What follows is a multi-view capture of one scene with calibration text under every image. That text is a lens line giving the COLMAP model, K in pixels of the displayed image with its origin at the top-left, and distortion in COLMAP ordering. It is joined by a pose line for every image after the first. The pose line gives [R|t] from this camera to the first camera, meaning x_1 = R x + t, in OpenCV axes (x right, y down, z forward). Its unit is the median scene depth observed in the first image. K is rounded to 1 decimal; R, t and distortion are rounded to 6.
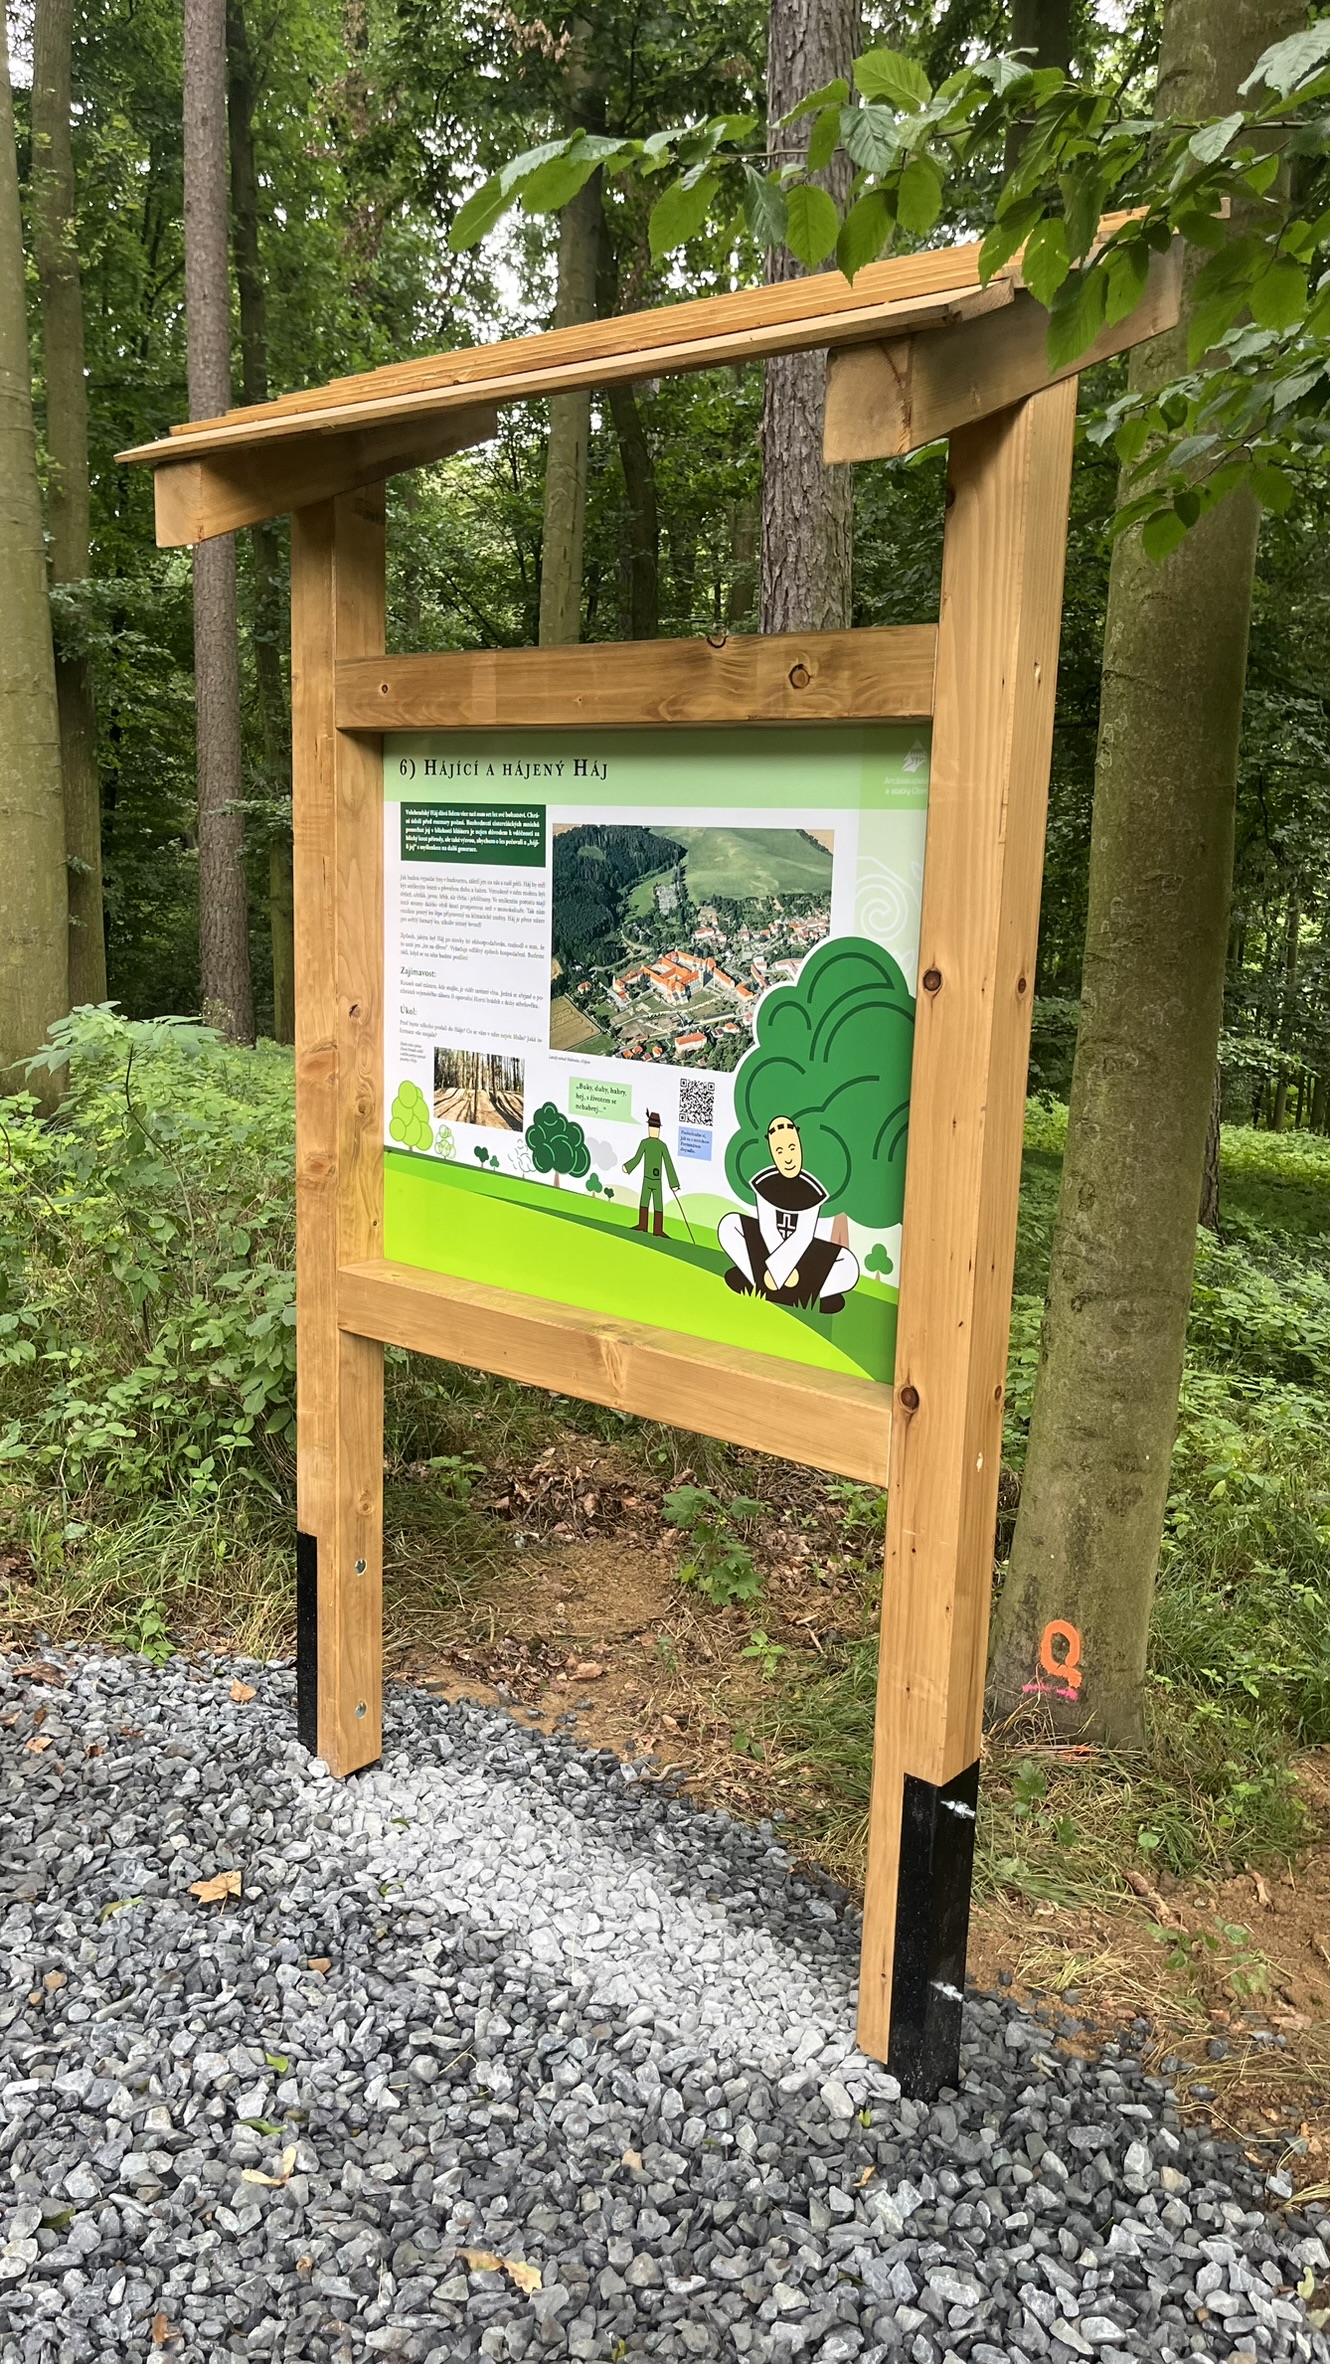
lens RADIAL K [[1769.1, 0, 657.3], [0, 1769.1, 1232.5], [0, 0, 1]] dist [0.086365, -0.220020]
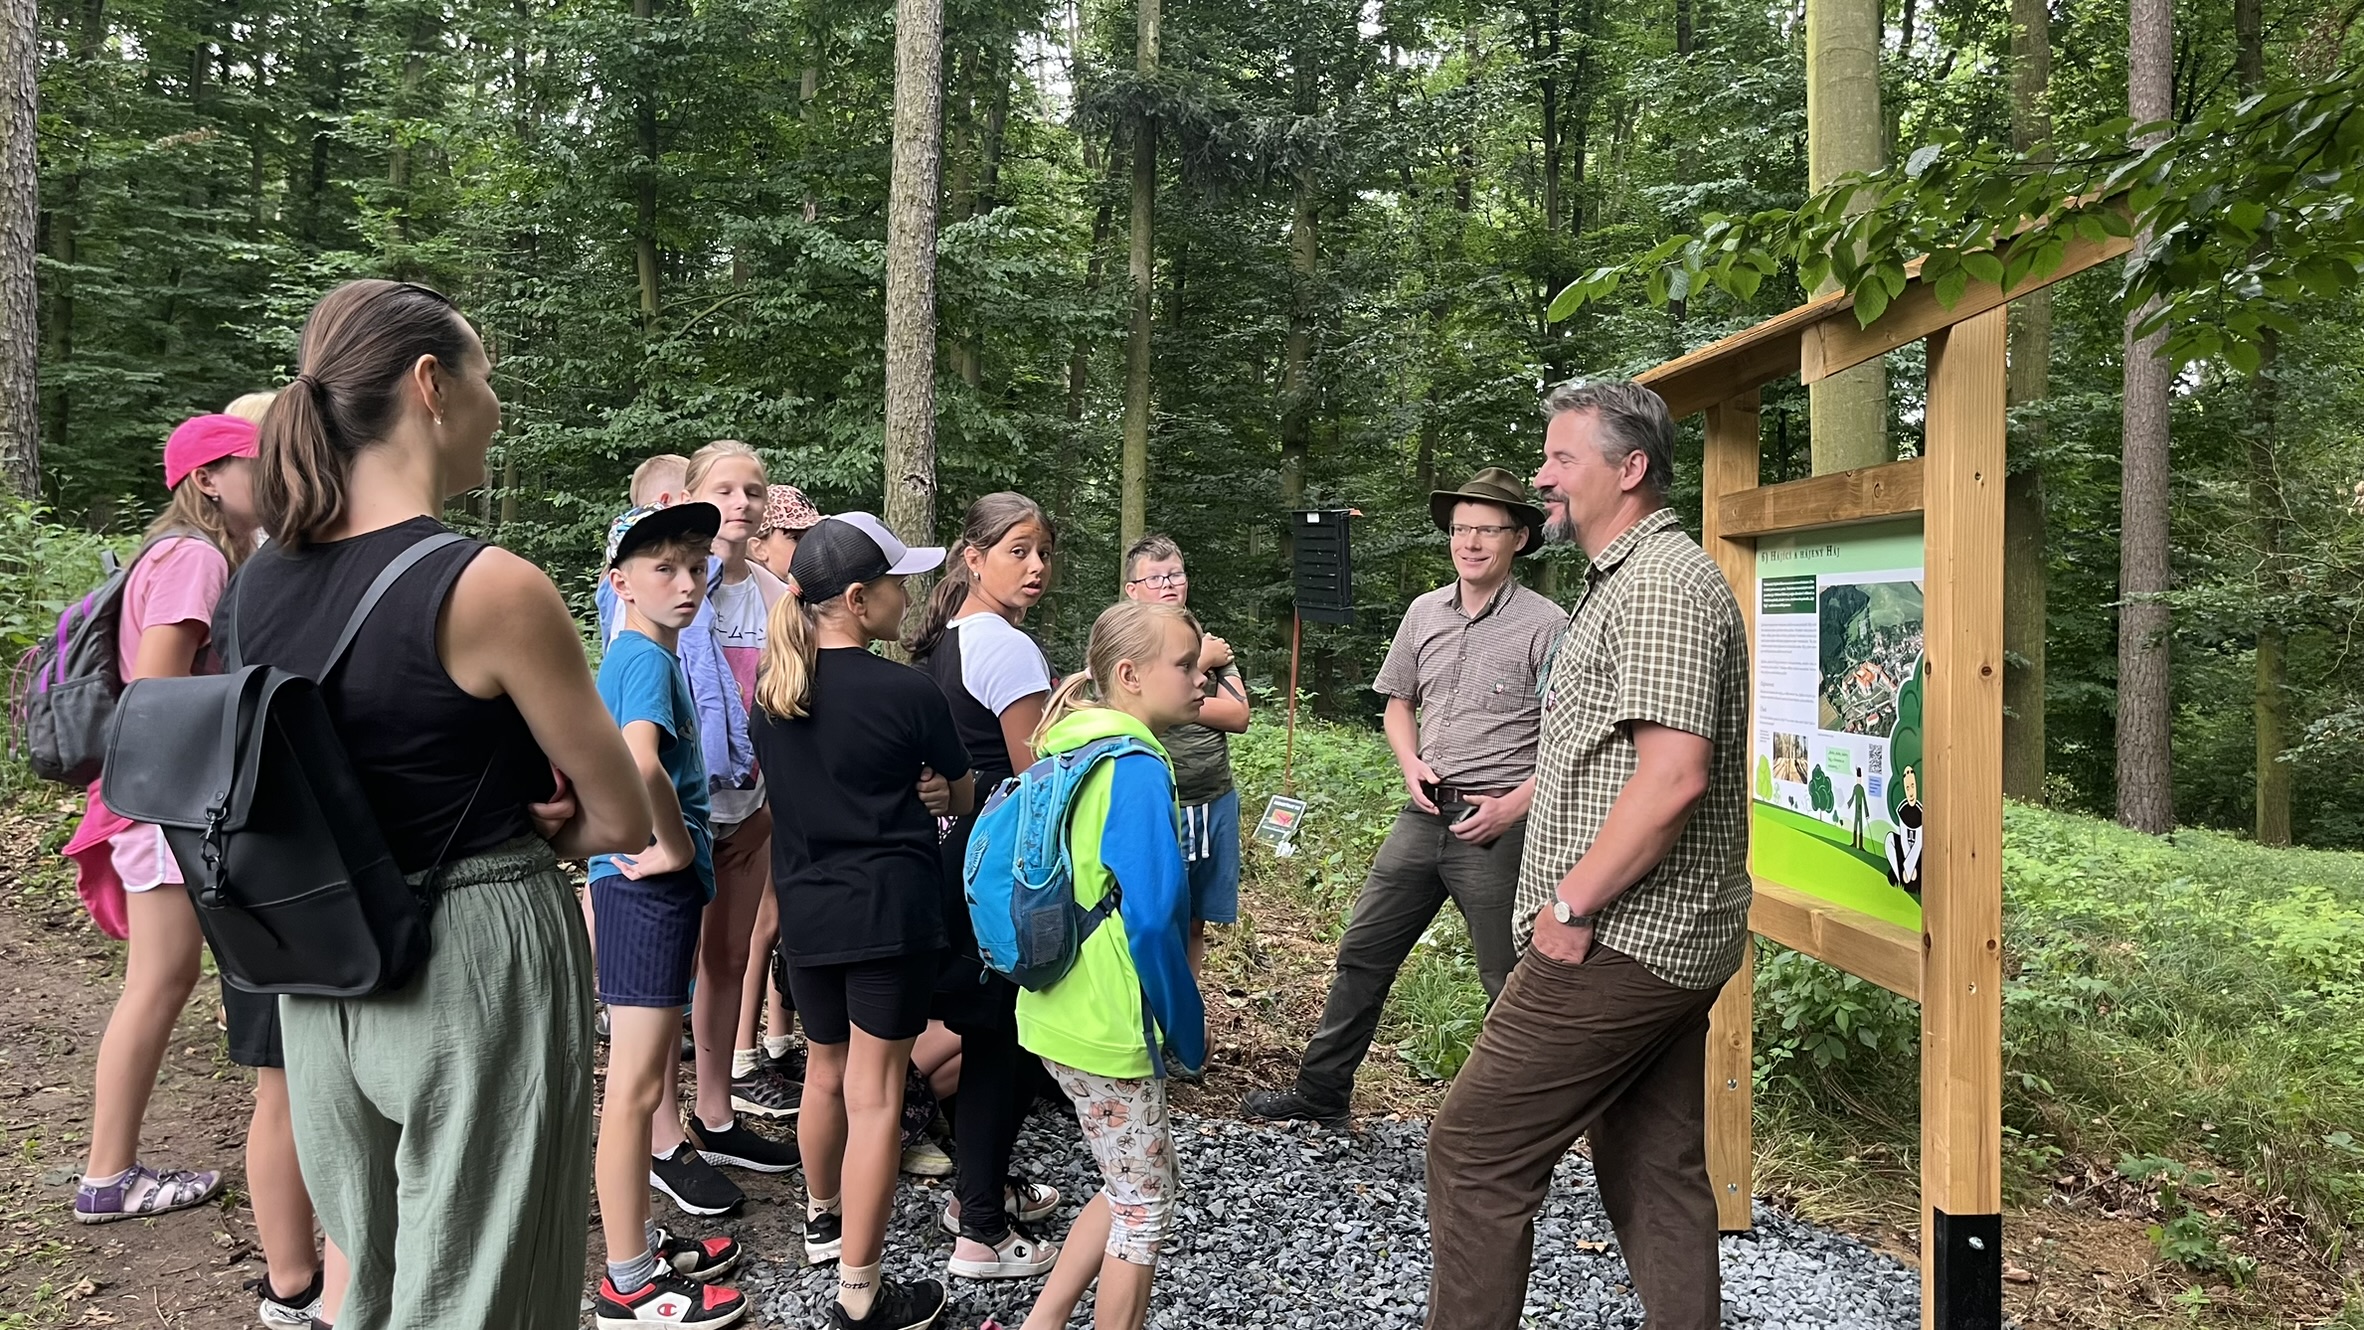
lens RADIAL K [[1769.1, 0, 1182.0], [0, 1769.1, 665.0], [0, 0, 1]] dist [0.086365, -0.220020]
pose [[0.687453, -0.018150, -0.726002, 0.712664], [-0.131922, 0.979935, -0.149415, 0.151621], [0.714147, 0.198492, 0.671264, -0.458005]]
